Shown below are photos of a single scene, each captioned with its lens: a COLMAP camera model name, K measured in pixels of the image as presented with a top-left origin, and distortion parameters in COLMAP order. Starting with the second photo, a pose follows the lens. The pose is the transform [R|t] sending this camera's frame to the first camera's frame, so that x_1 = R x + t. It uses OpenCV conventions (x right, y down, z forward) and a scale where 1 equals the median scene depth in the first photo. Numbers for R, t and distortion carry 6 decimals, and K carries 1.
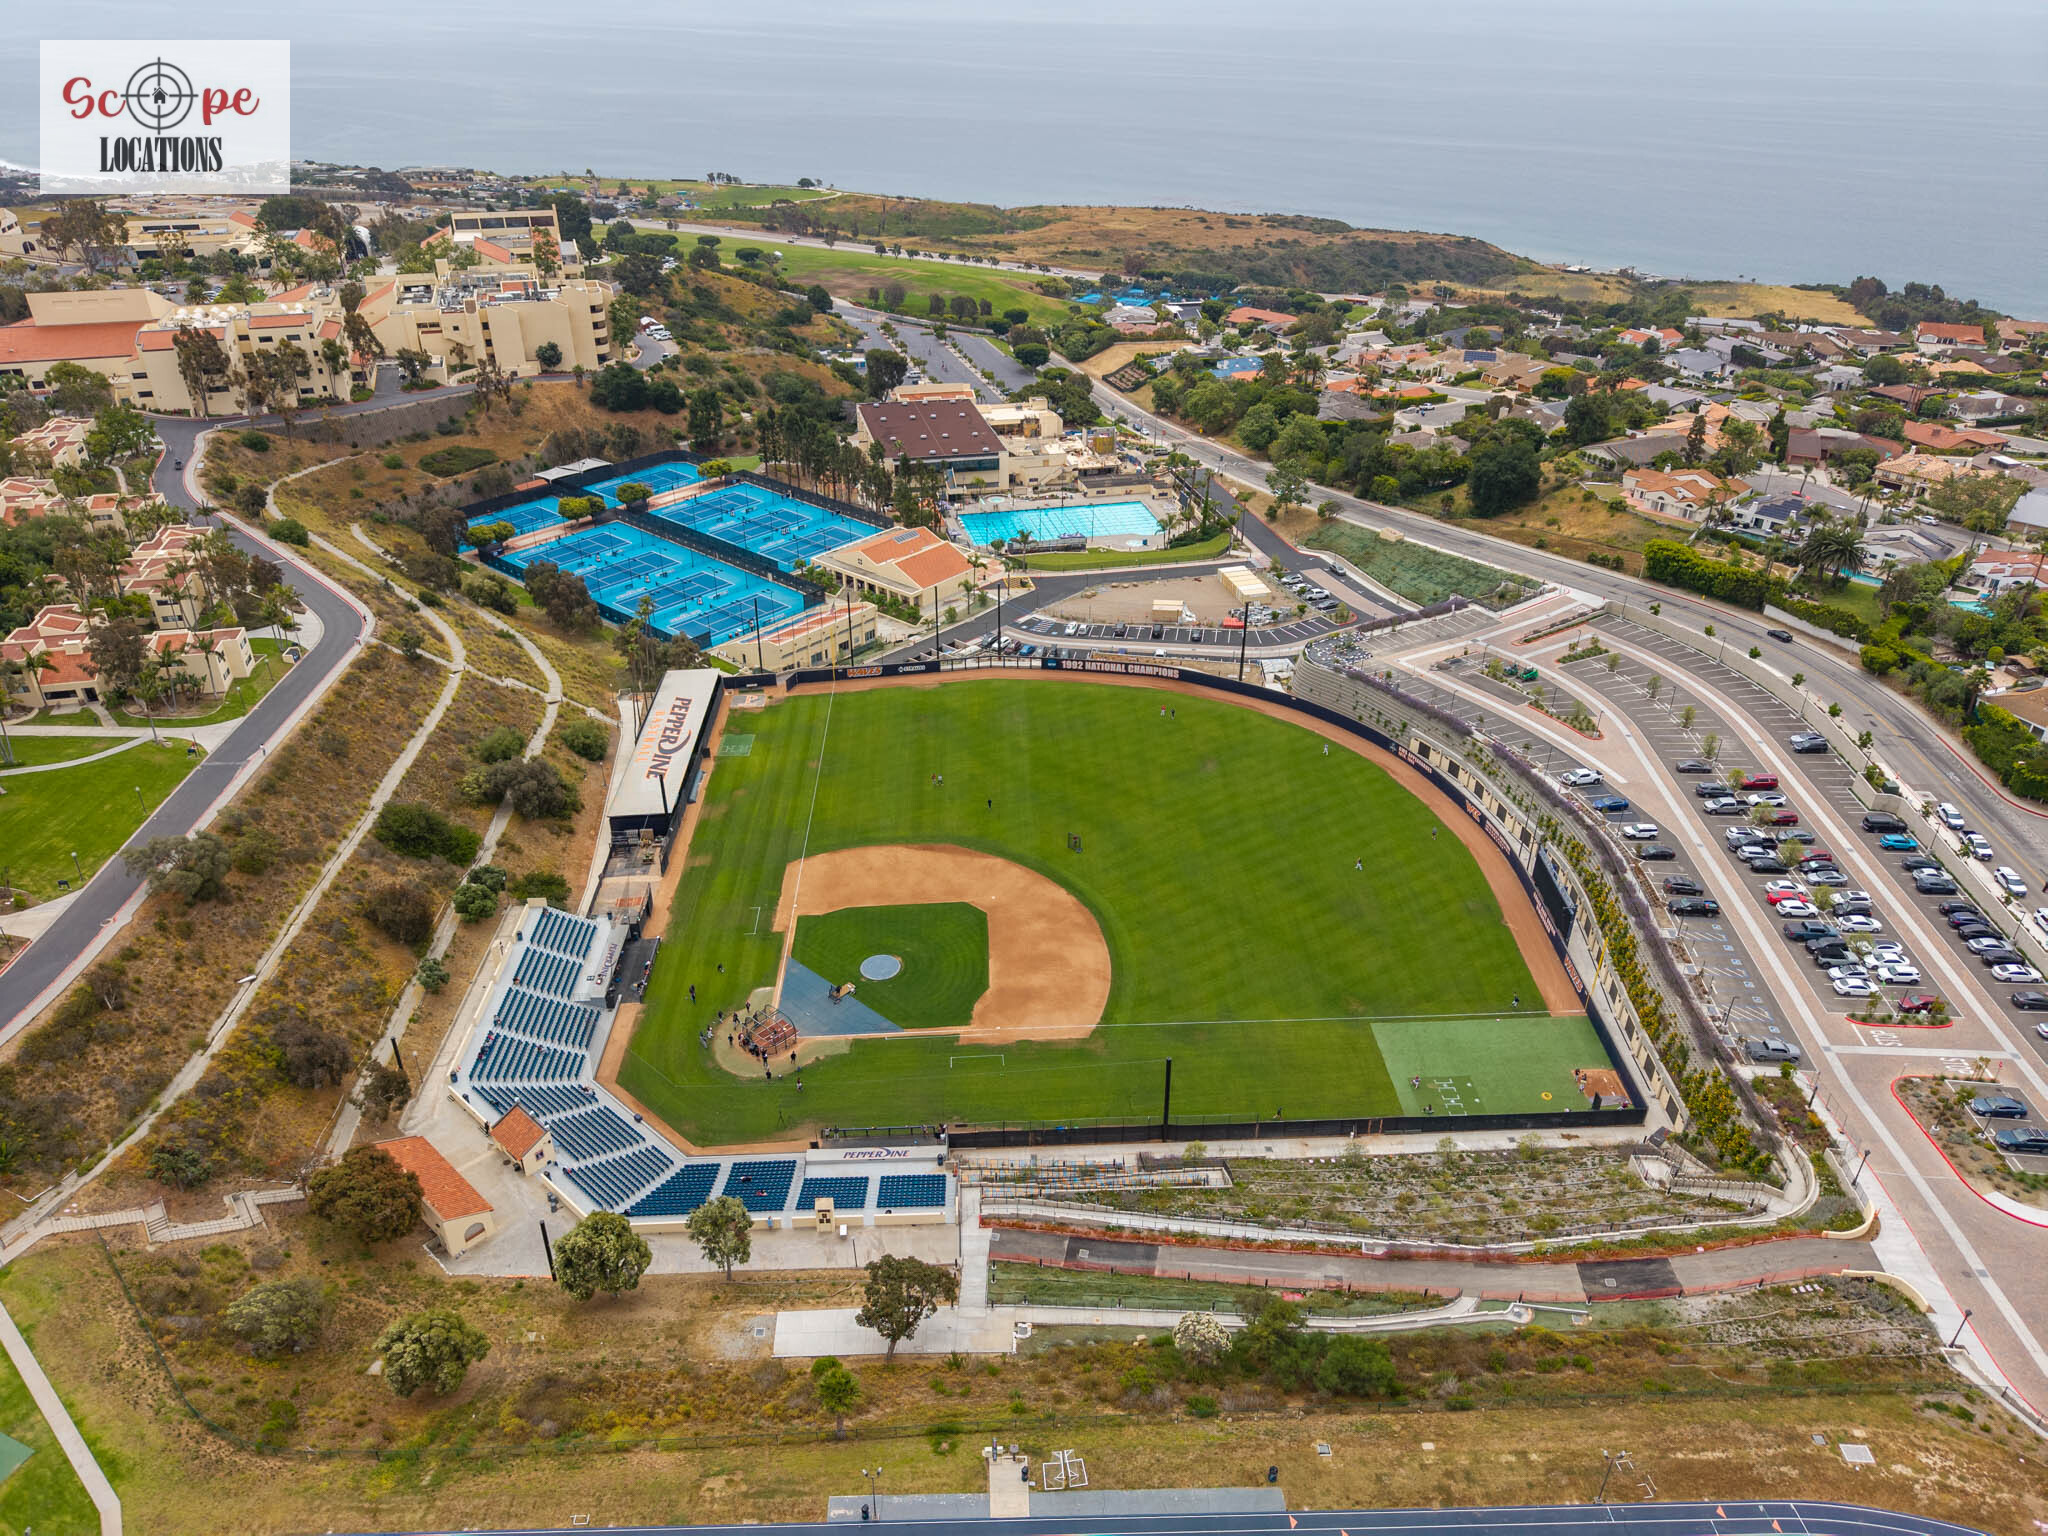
lens RADIAL K [[1373.7, 0, 1024.0], [0, 1373.7, 768.0], [0, 0, 1]] dist [0.015321, -0.012530]
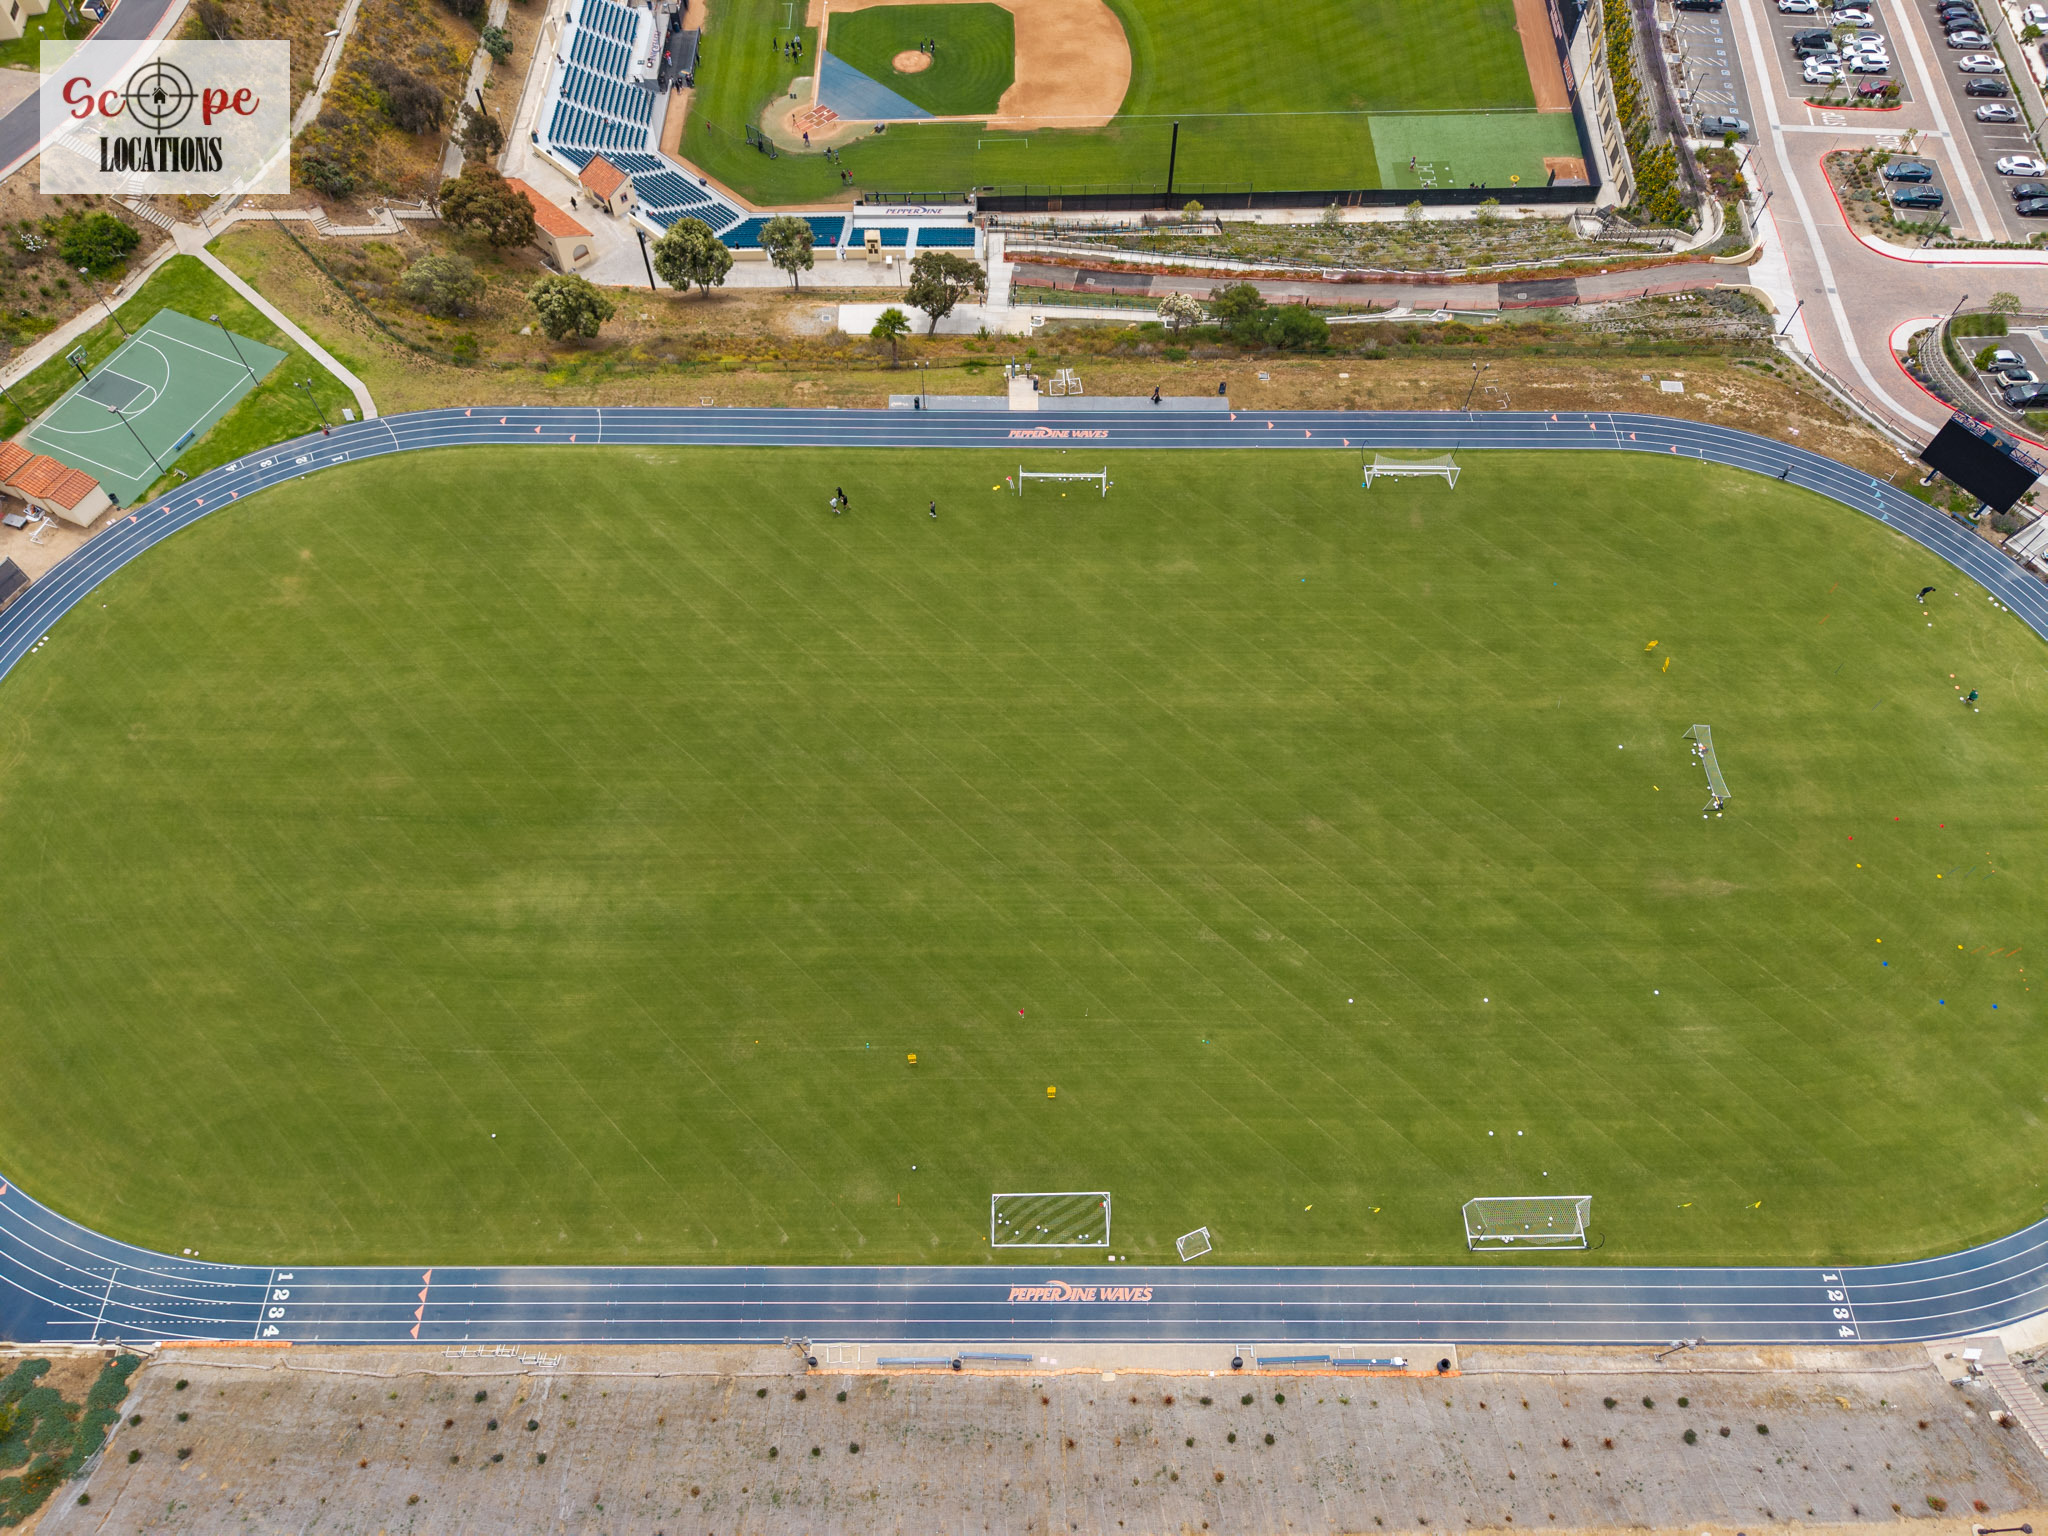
lens RADIAL K [[1373.7, 0, 1024.0], [0, 1373.7, 768.0], [0, 0, 1]] dist [0.015321, -0.012530]
pose [[0.999591, 0.025422, -0.013121, 0.011392], [-0.015883, 0.874612, 0.484564, 0.135344], [0.023794, -0.484157, 0.874657, -0.237398]]
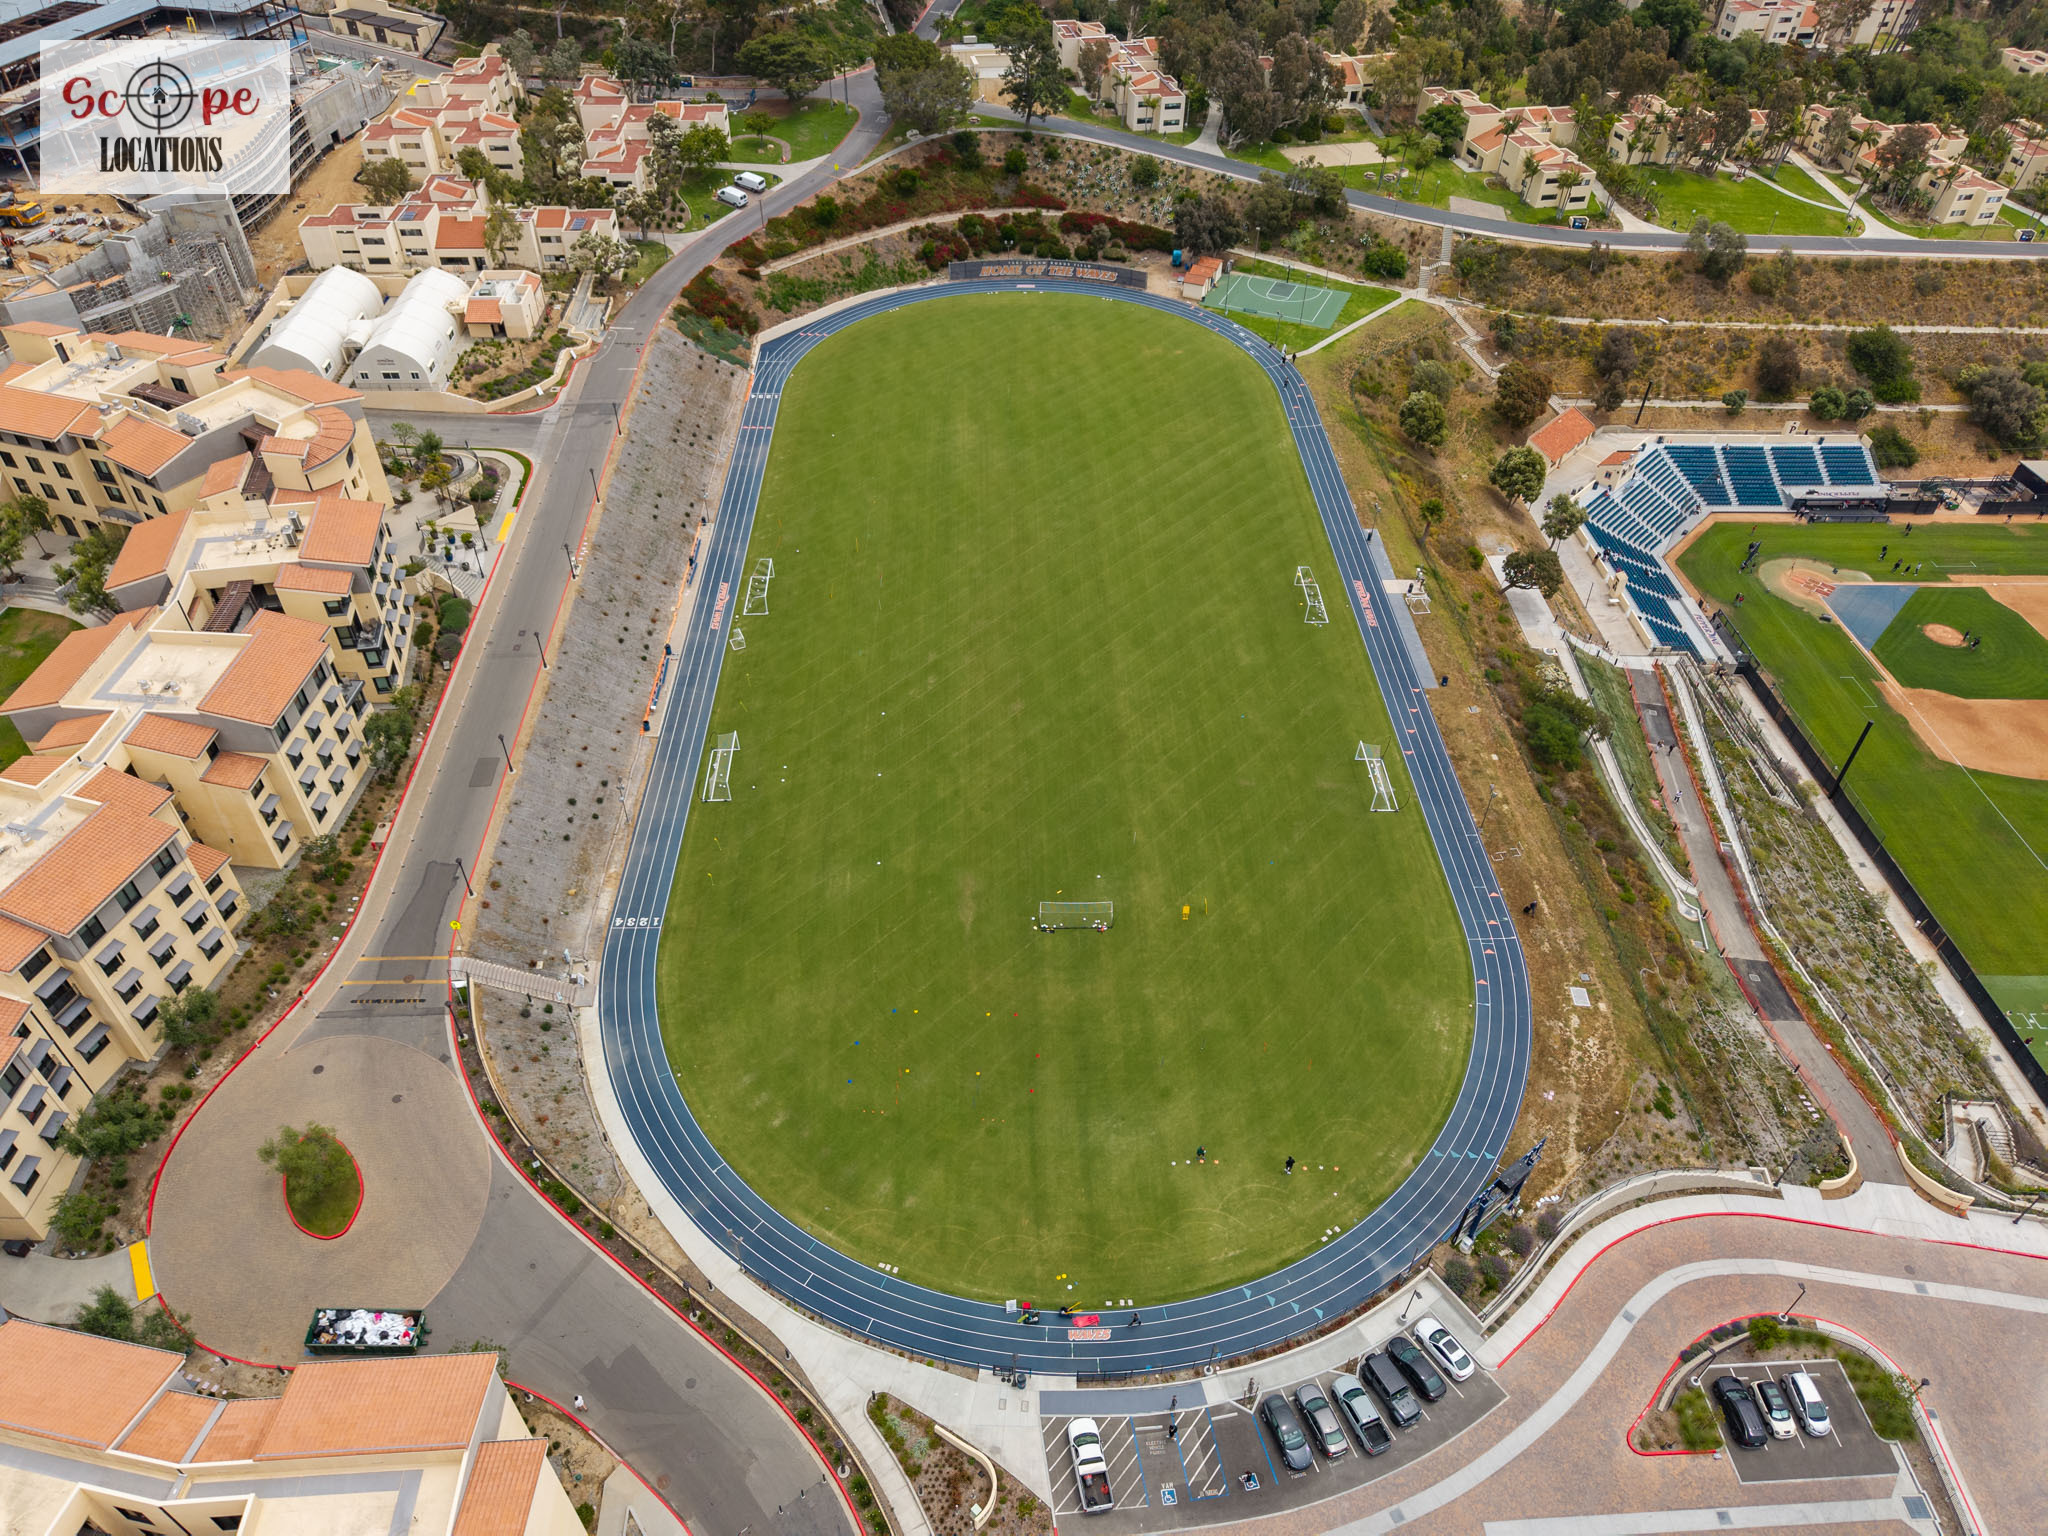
lens RADIAL K [[1373.7, 0, 1024.0], [0, 1373.7, 768.0], [0, 0, 1]] dist [0.015321, -0.012530]
pose [[-0.005762, 0.666503, -0.745480, 0.971963], [-0.513292, 0.637817, 0.574213, -0.045819], [0.858195, 0.385958, 0.338436, 0.081389]]
